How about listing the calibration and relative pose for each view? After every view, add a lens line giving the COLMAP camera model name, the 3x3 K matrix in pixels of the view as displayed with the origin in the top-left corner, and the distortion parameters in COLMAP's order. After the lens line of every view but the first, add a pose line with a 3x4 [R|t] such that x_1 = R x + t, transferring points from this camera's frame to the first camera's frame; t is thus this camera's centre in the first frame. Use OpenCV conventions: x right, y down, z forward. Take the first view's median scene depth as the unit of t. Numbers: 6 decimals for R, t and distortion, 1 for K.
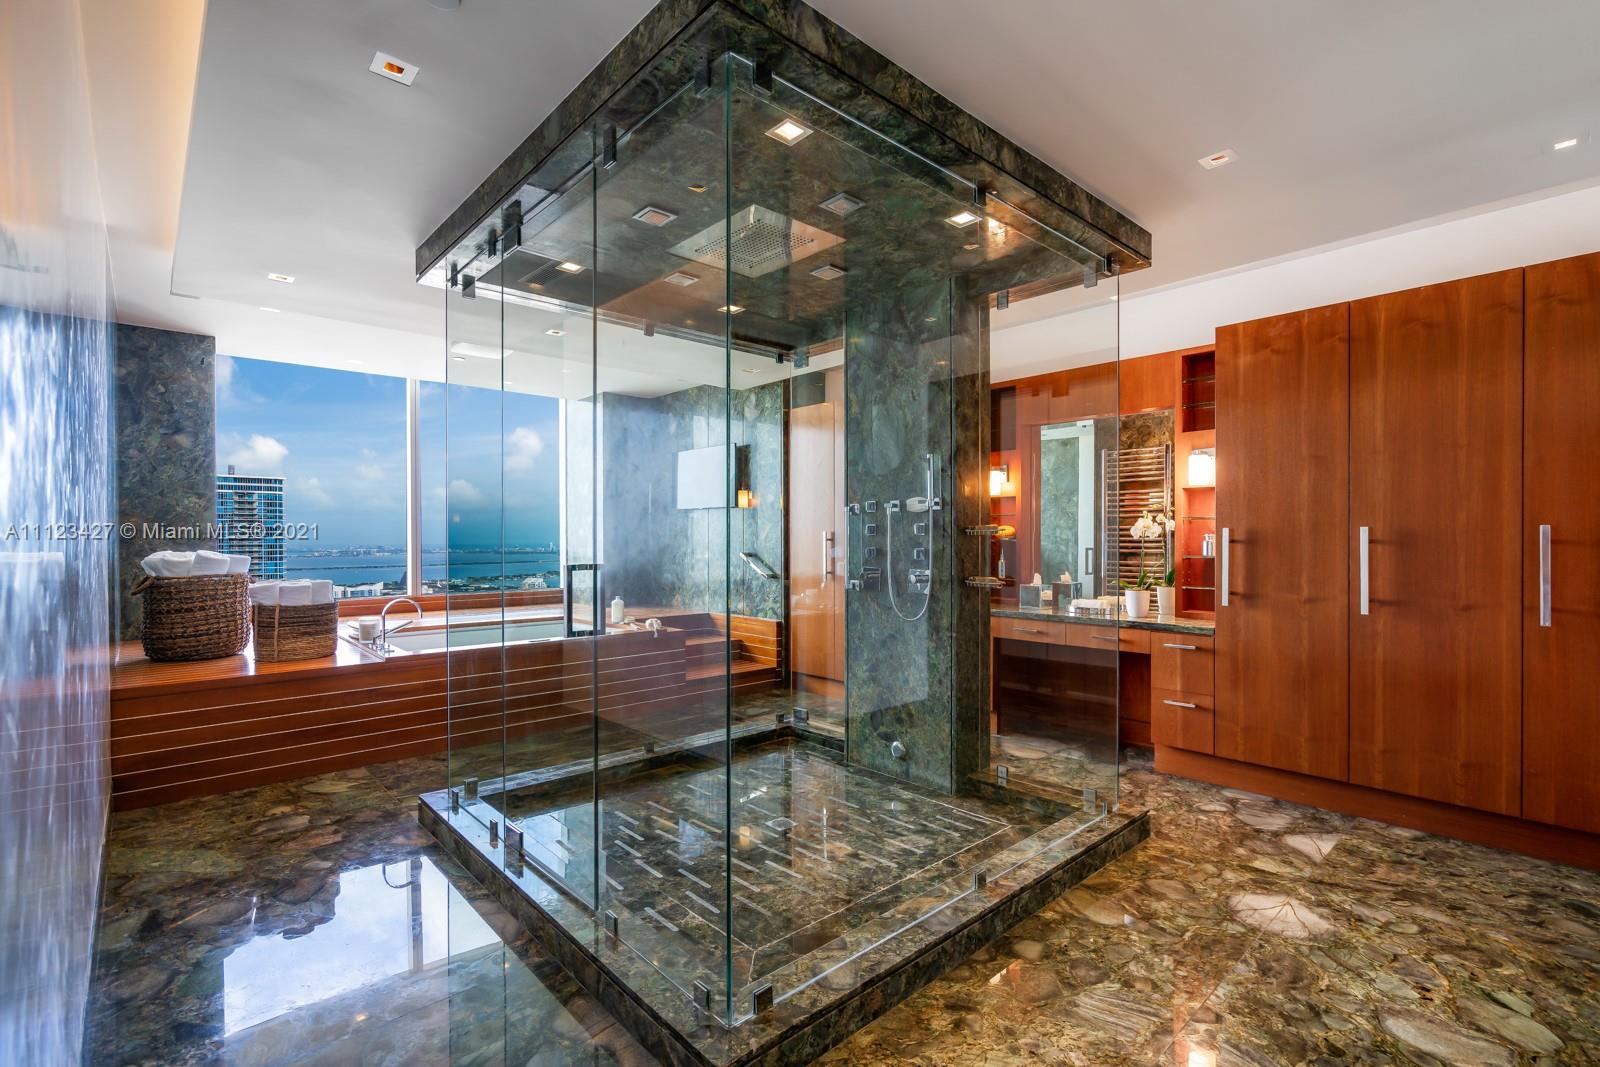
lens RADIAL K [[738.9, 0, 800.0], [0, 738.9, 533.5], [0, 0, 1]] dist [-0.001021, -0.000046]
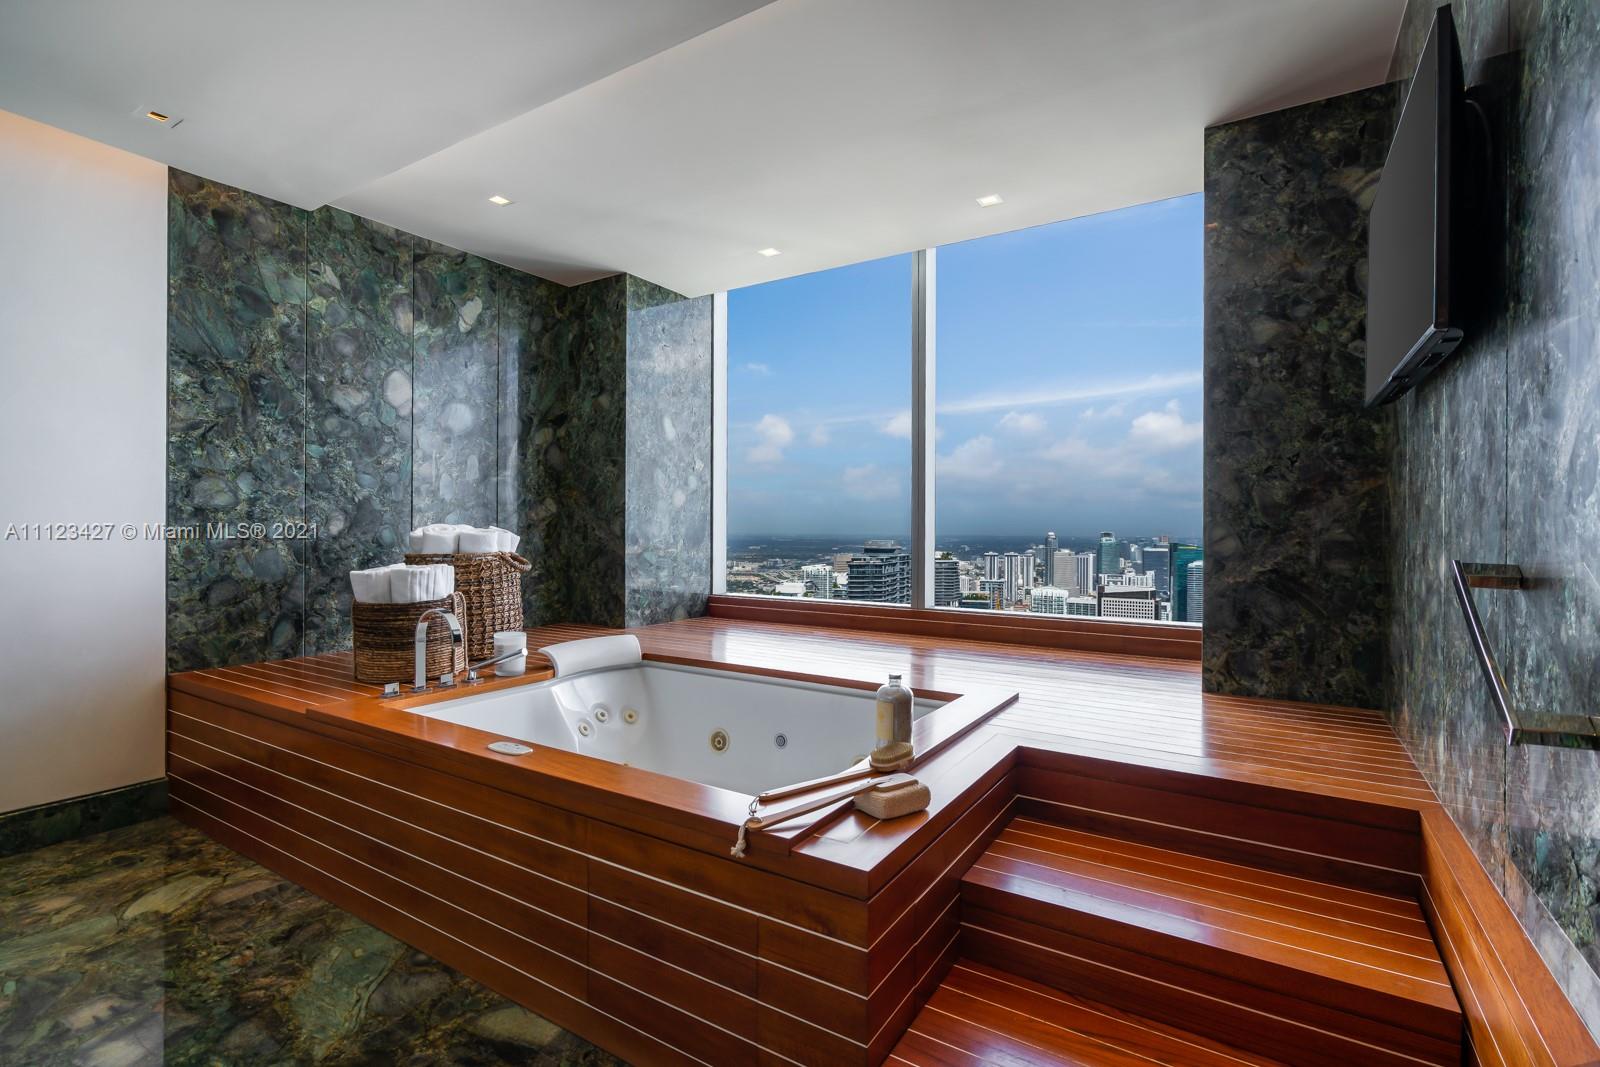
lens RADIAL K [[738.9, 0, 800.0], [0, 738.9, 533.5], [0, 0, 1]] dist [-0.001021, -0.000046]
pose [[0.251730, 0.006145, -0.967778, 0.078137], [0.001259, 0.999977, 0.006677, 0.027734], [0.967797, -0.002899, 0.251717, 1.099786]]
